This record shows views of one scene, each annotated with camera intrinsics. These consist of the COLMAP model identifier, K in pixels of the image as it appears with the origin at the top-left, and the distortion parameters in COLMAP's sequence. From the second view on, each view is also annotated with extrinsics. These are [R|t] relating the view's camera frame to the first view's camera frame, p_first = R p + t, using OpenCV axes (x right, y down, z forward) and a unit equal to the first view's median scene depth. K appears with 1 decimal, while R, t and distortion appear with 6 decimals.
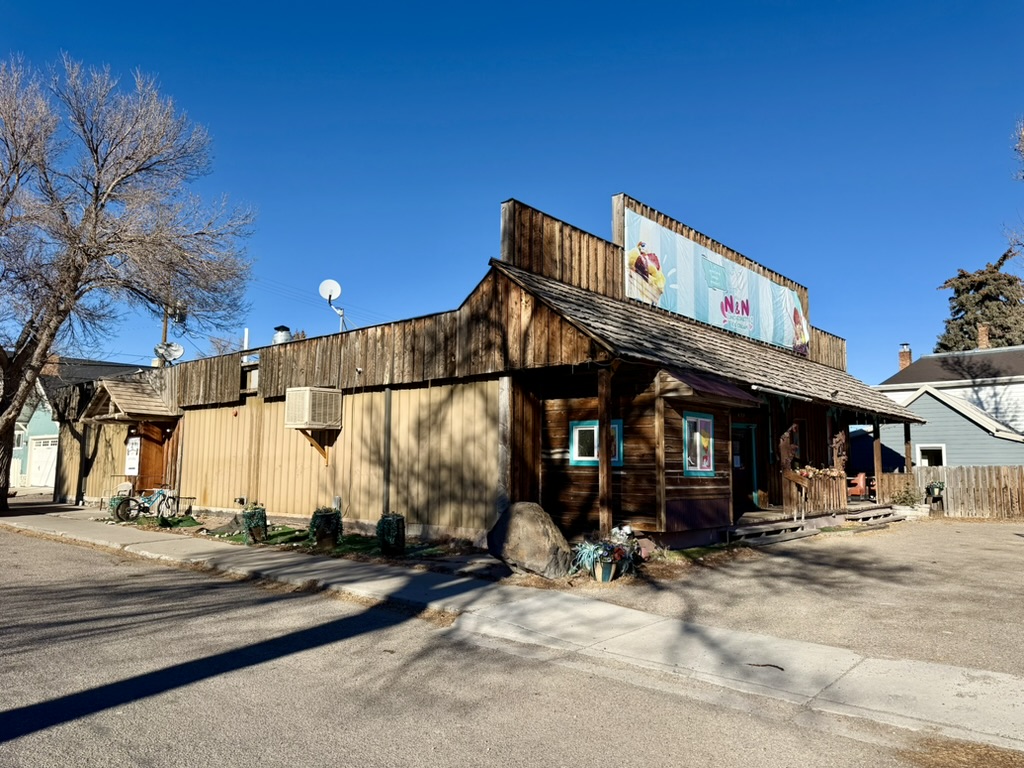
lens RADIAL K [[719.2, 0, 501.7], [0, 719.2, 390.2], [0, 0, 1]] dist [0.081147, -0.043943]
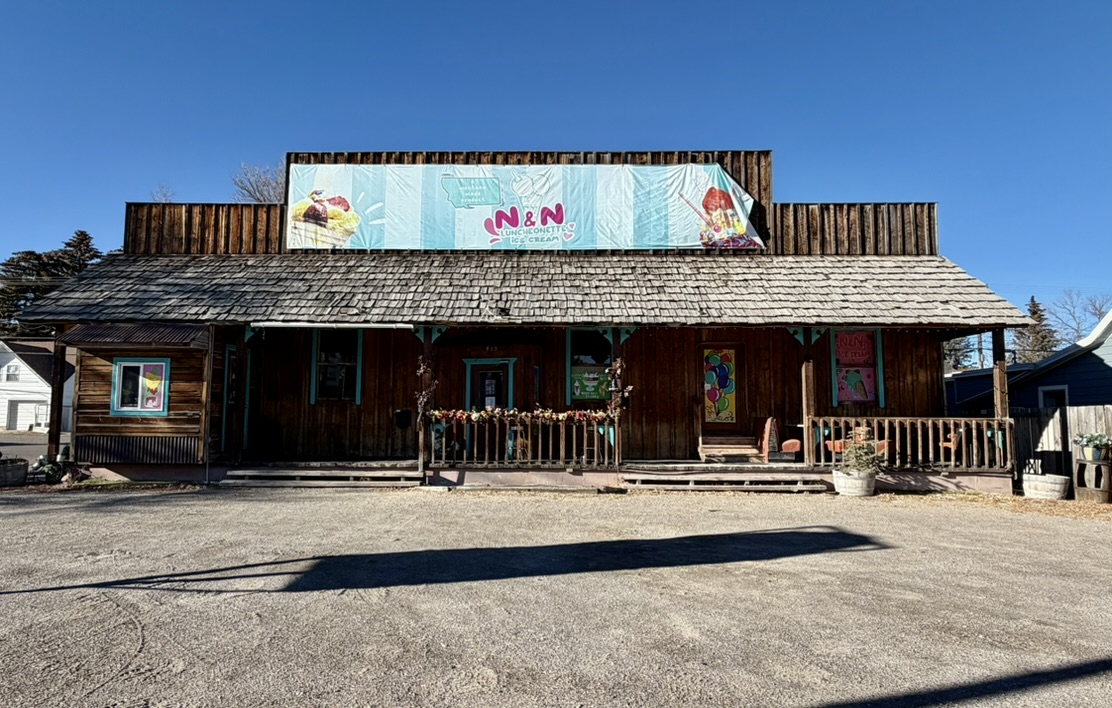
lens RADIAL K [[669.6, 0, 539.9], [0, 669.6, 362.0], [0, 0, 1]] dist [-0.001715, 0.007154]
pose [[0.650330, -0.069831, -0.756435, 1.122030], [0.078305, 0.996624, -0.024683, 0.086323], [0.755605, -0.043181, 0.653603, 0.625086]]
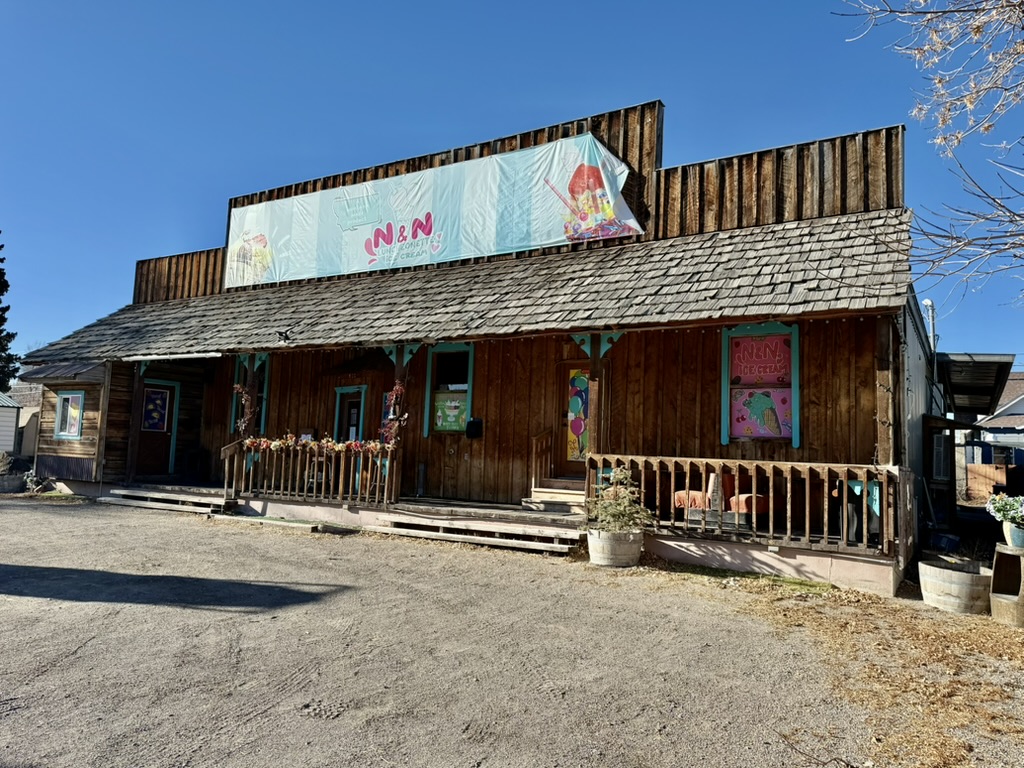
lens RADIAL K [[719.2, 0, 509.4], [0, 719.2, 388.9], [0, 0, 1]] dist [0.081147, -0.043943]
pose [[0.185575, -0.092132, -0.978301, 1.337406], [0.065082, 0.994561, -0.081317, 0.146328], [0.980472, -0.048579, 0.190562, 1.194207]]
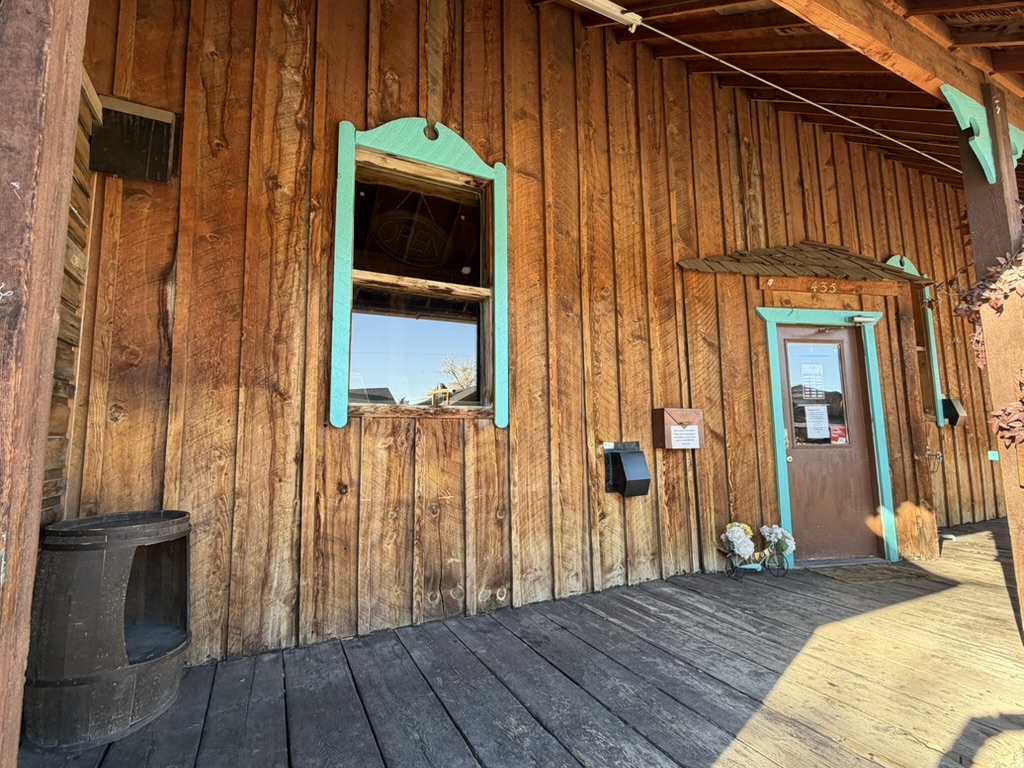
lens RADIAL K [[488.2, 0, 509.2], [0, 488.2, 382.5], [0, 0, 1]] dist [-0.005980, -0.000243]
pose [[0.929119, -0.062088, -0.364532, 0.319910], [0.058769, 0.998067, -0.020203, 0.088601], [0.365081, -0.002652, 0.930972, 0.857514]]
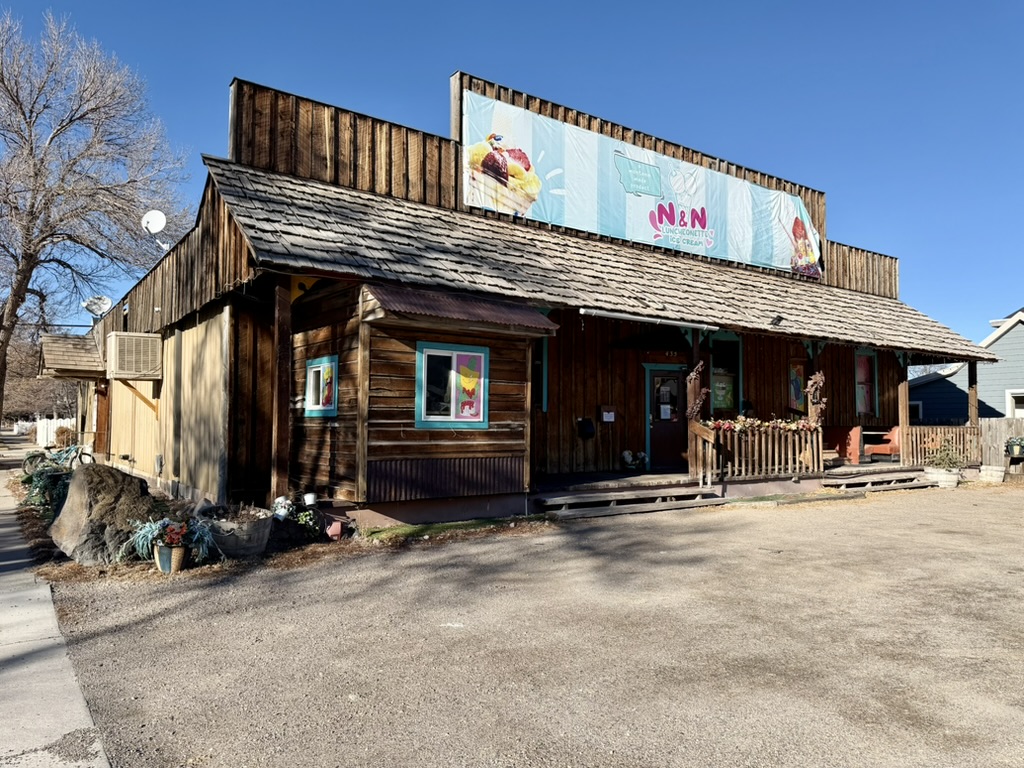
lens RADIAL K [[719.2, 0, 511.3], [0, 719.2, 387.3], [0, 0, 1]] dist [0.081147, -0.043943]
pose [[0.976777, -0.016270, -0.213640, 0.383731], [0.027455, 0.998397, 0.049490, 0.031969], [0.212493, -0.054206, 0.975658, 0.223338]]
